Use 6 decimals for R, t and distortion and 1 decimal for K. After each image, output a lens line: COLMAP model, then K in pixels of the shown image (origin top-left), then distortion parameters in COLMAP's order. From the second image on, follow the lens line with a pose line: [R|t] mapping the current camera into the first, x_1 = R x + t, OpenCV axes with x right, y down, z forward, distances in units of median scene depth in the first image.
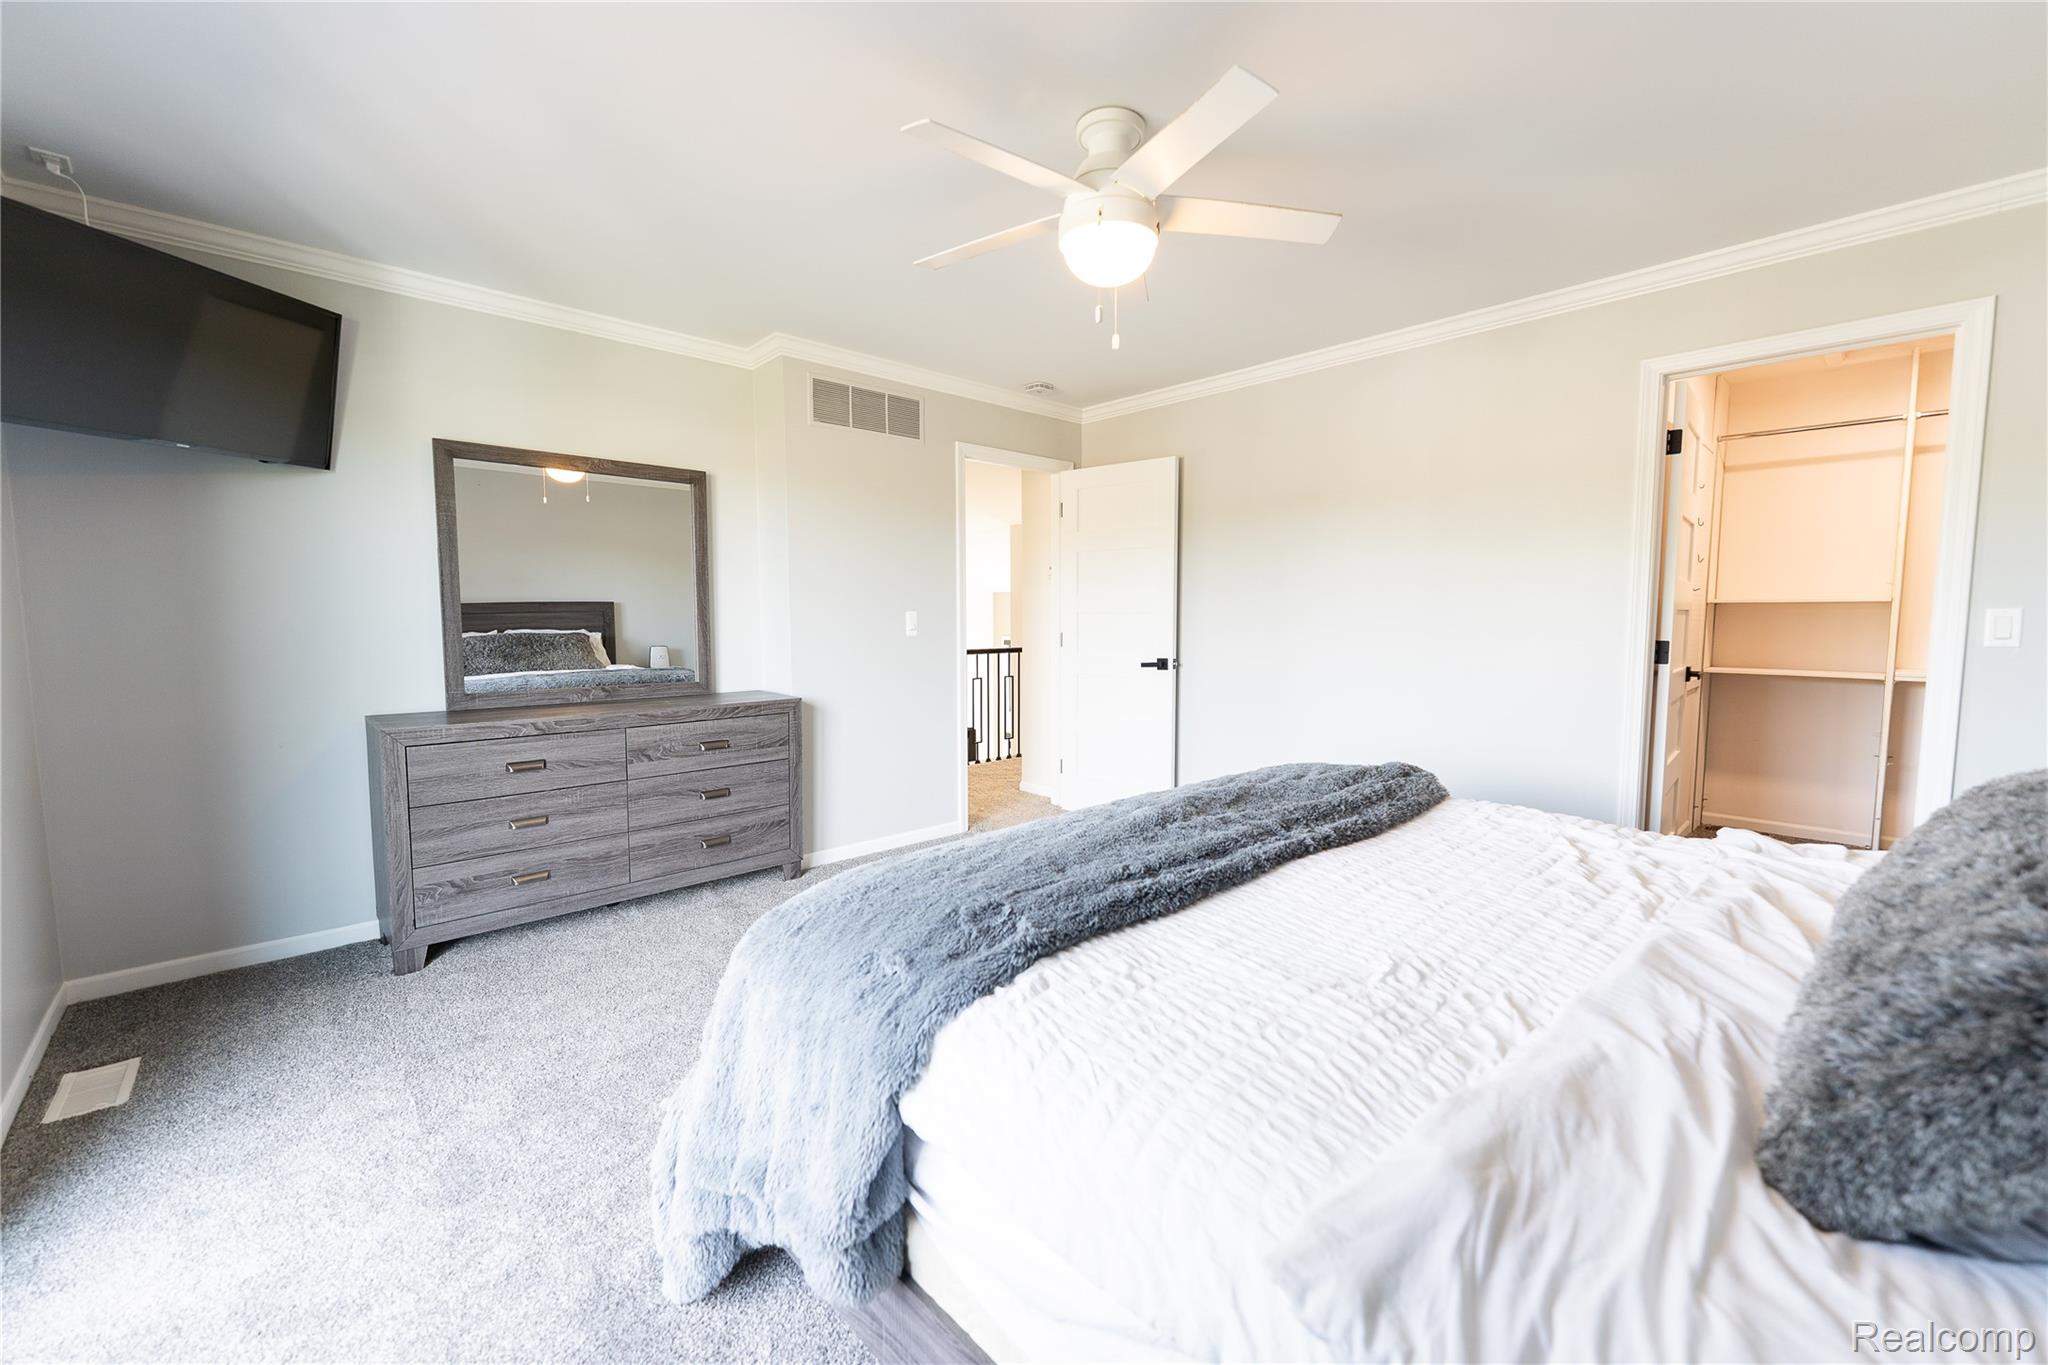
lens RADIAL K [[823.5, 0, 1027.3], [0, 823.5, 698.2], [0, 0, 1]] dist [0.002395, -0.001713]
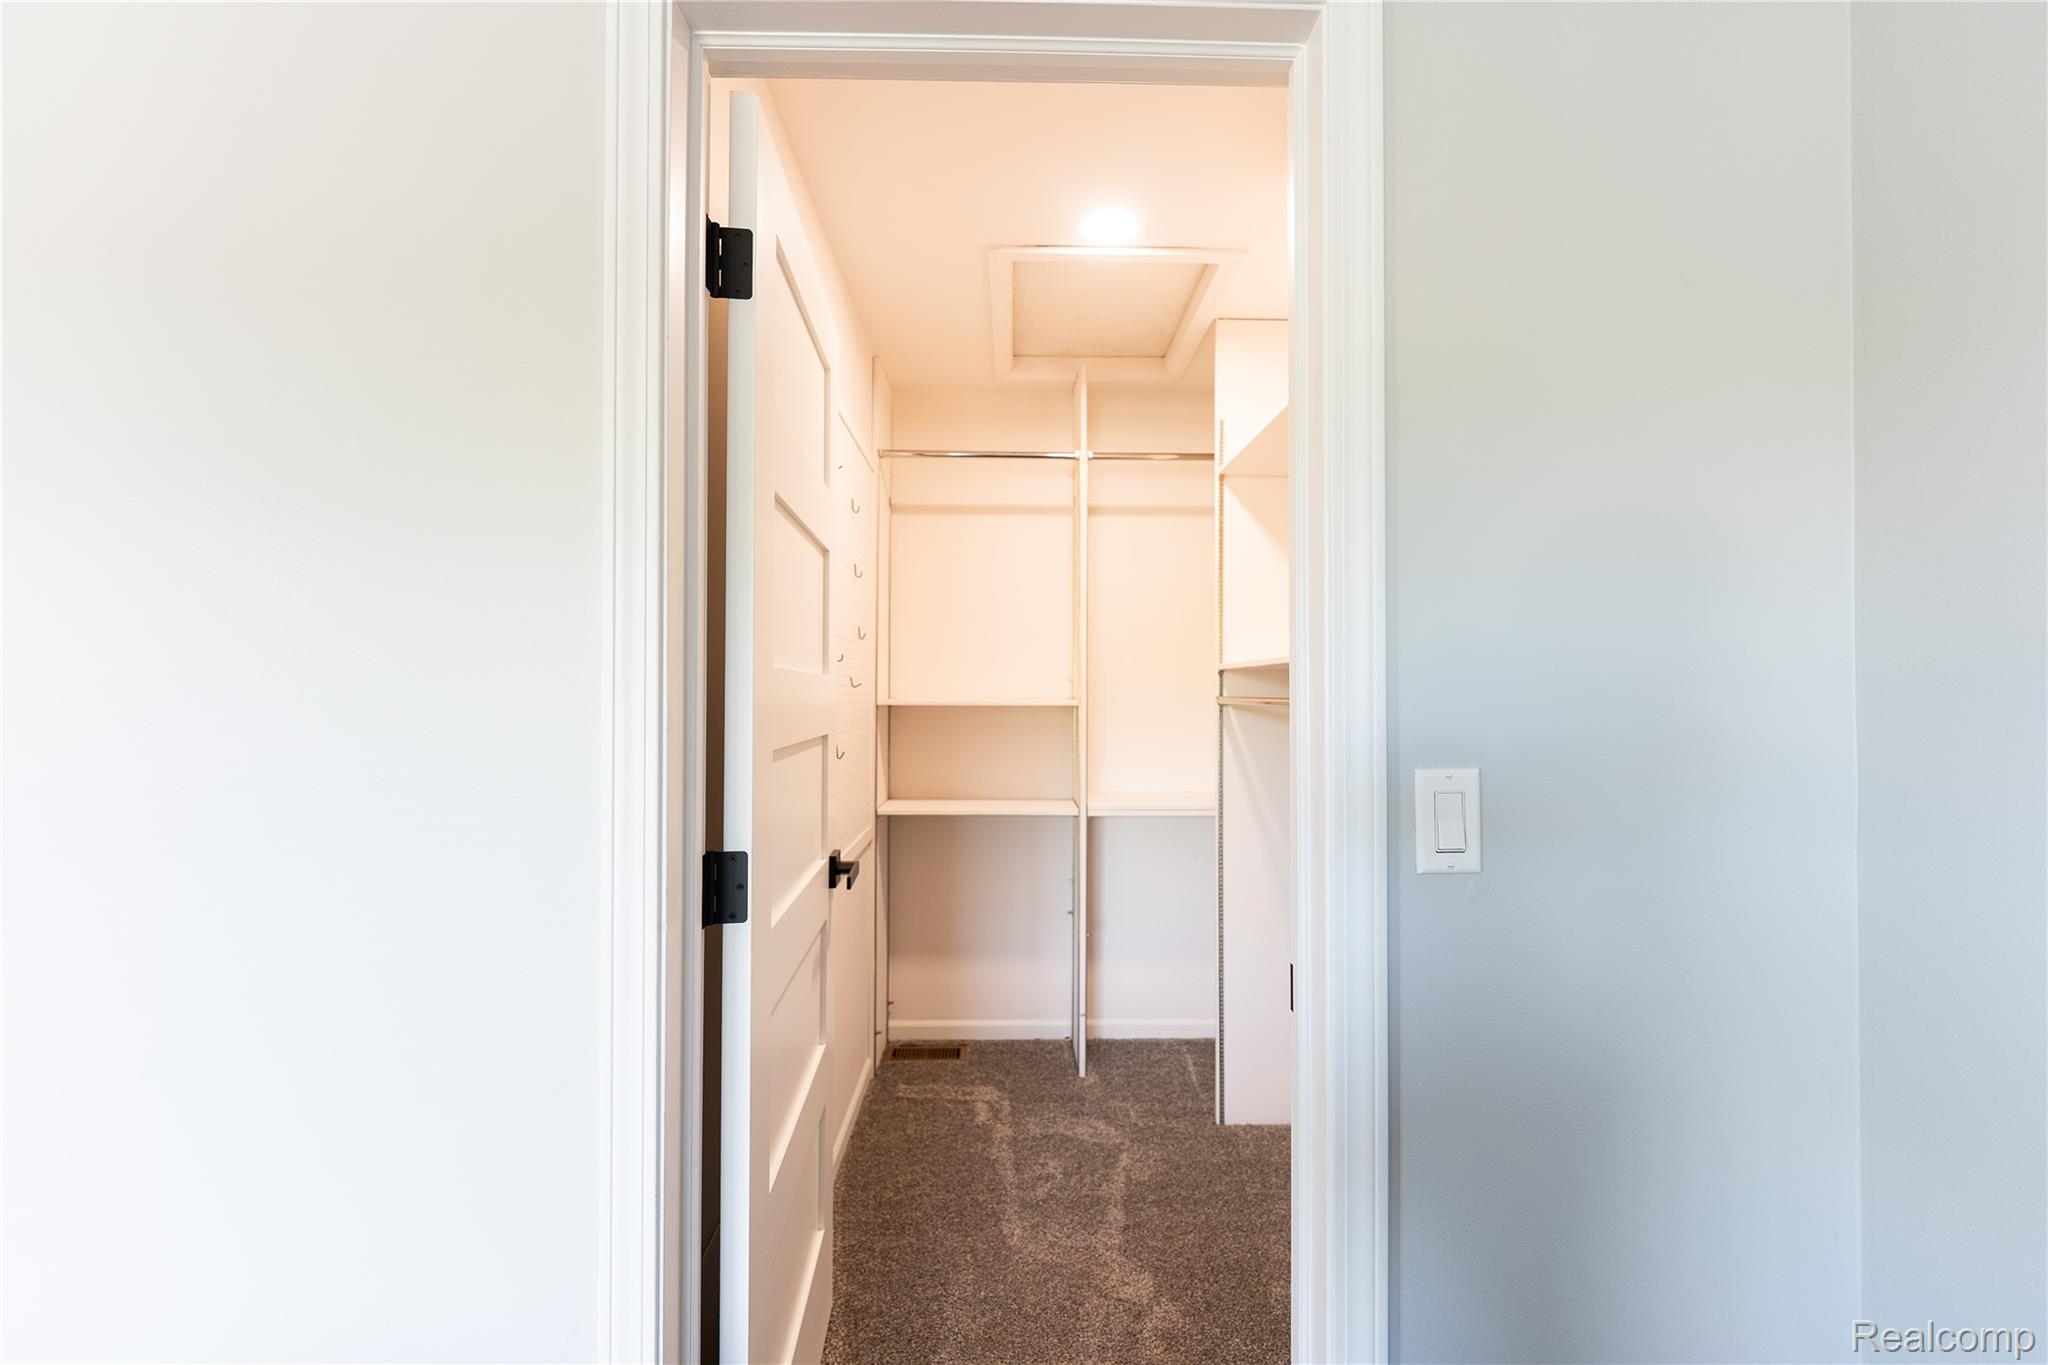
lens RADIAL K [[823.5, 0, 1017.8], [0, 823.5, 700.9], [0, 0, 1]] dist [0.002395, -0.001713]
pose [[0.684636, 0.005580, 0.728863, 0.483776], [0.062454, 0.995844, -0.066289, -0.078238], [-0.726204, 0.090904, 0.681443, 0.544729]]
